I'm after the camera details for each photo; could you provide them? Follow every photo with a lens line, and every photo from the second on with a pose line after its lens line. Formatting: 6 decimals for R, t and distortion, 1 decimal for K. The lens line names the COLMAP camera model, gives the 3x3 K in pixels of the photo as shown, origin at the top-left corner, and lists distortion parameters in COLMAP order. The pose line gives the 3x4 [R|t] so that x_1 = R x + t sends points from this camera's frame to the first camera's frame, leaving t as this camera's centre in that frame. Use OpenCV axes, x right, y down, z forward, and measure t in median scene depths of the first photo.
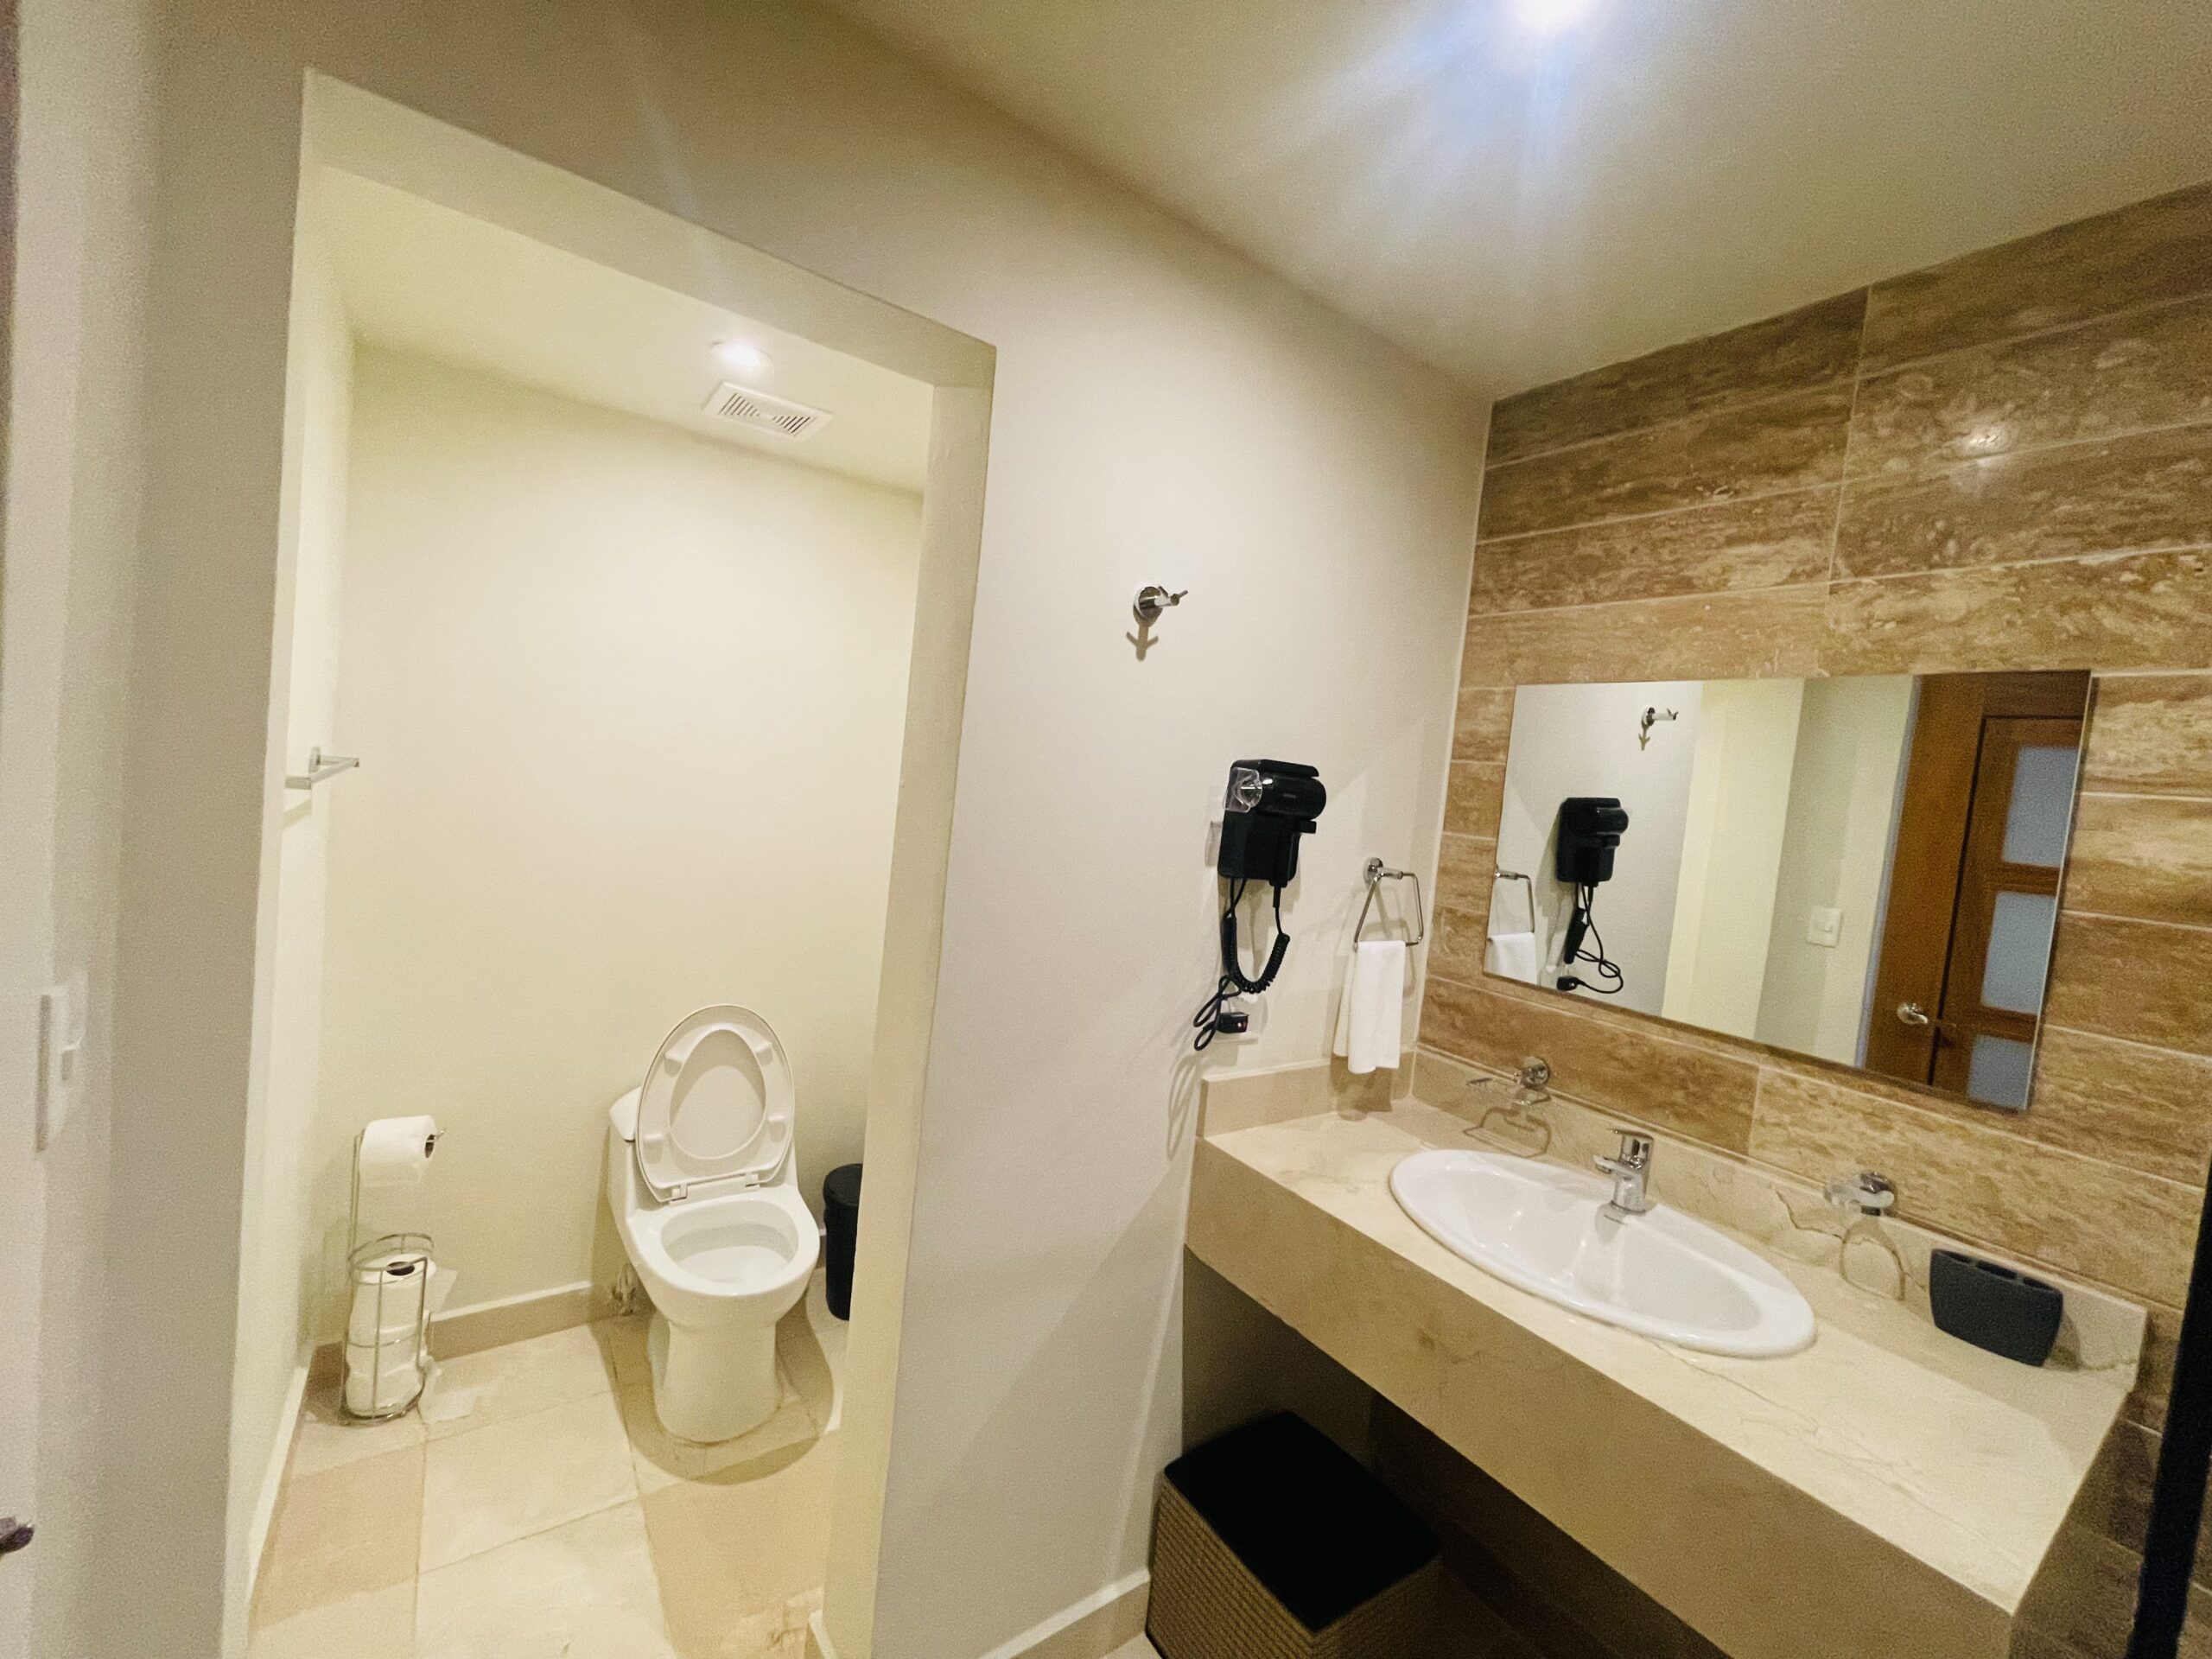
lens RADIAL K [[899.3, 0, 1095.2], [0, 899.3, 821.5], [0, 0, 1]] dist [0.004876, 0.000987]
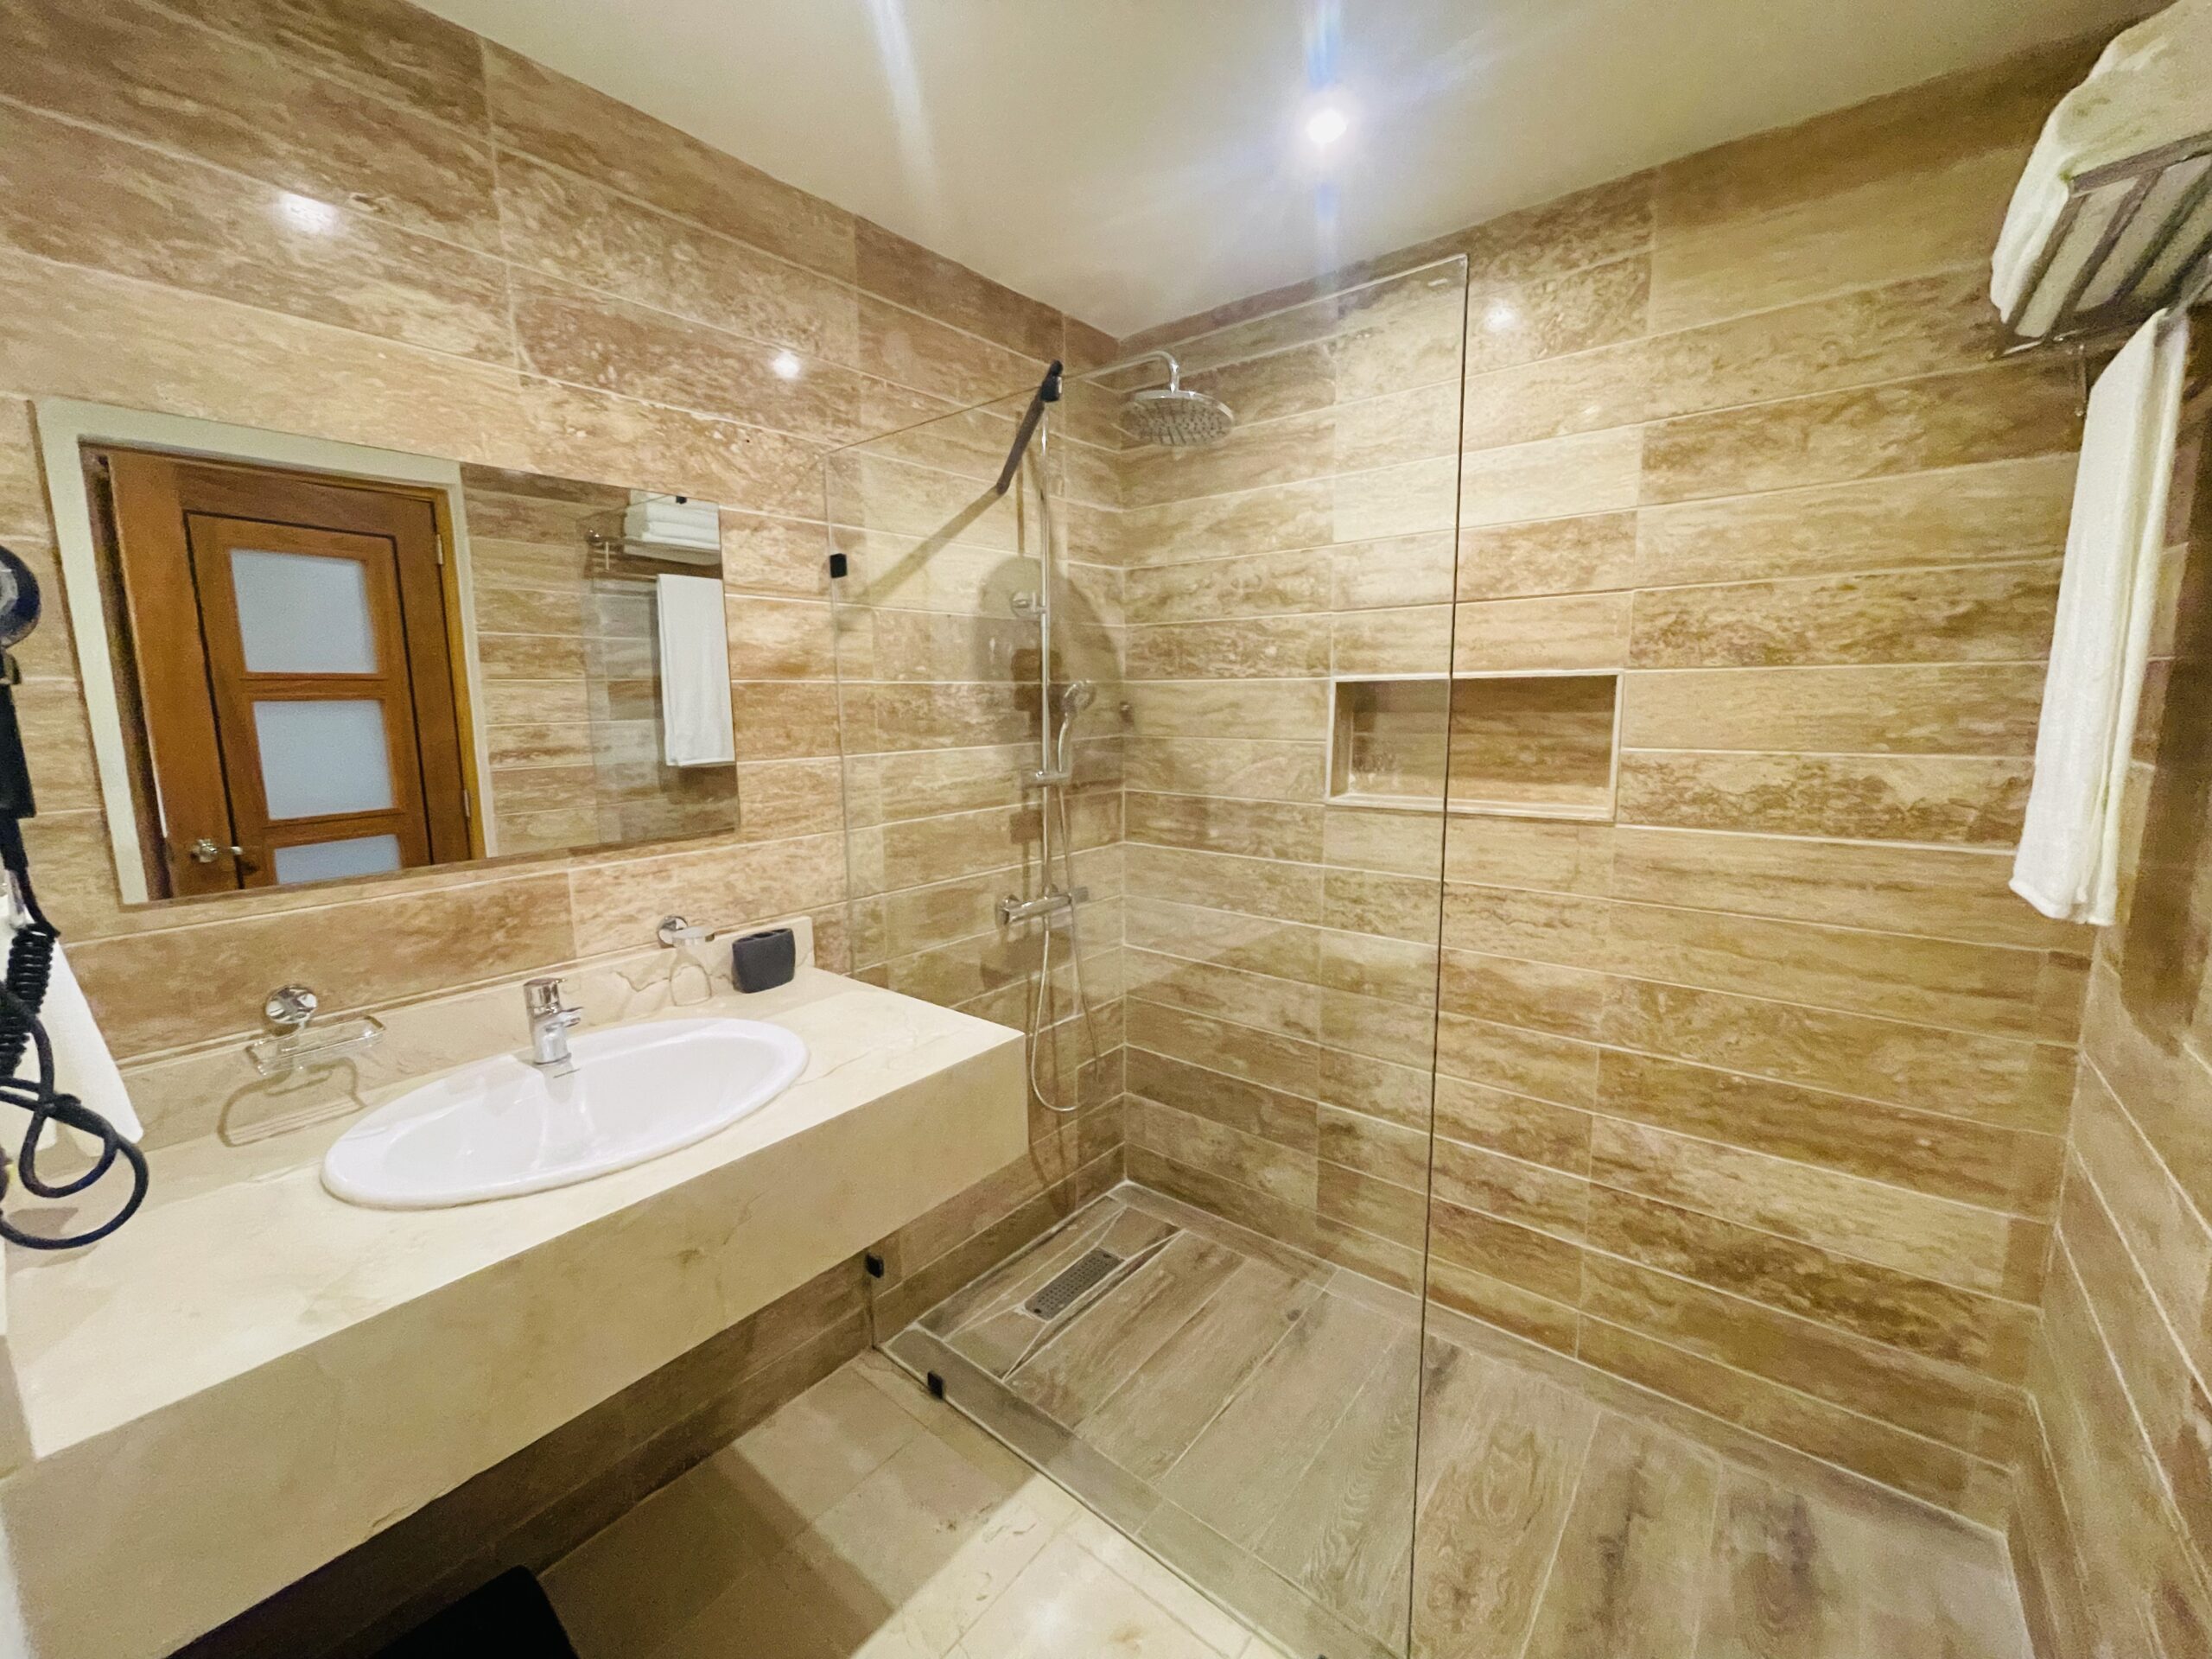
lens RADIAL K [[899.3, 0, 1095.8], [0, 899.3, 824.4], [0, 0, 1]] dist [0.004876, 0.000987]
pose [[-0.274250, -0.230823, 0.933546, -0.388274], [0.039857, 0.967204, 0.250854, -0.012312], [-0.960832, 0.106006, -0.256056, 0.724123]]
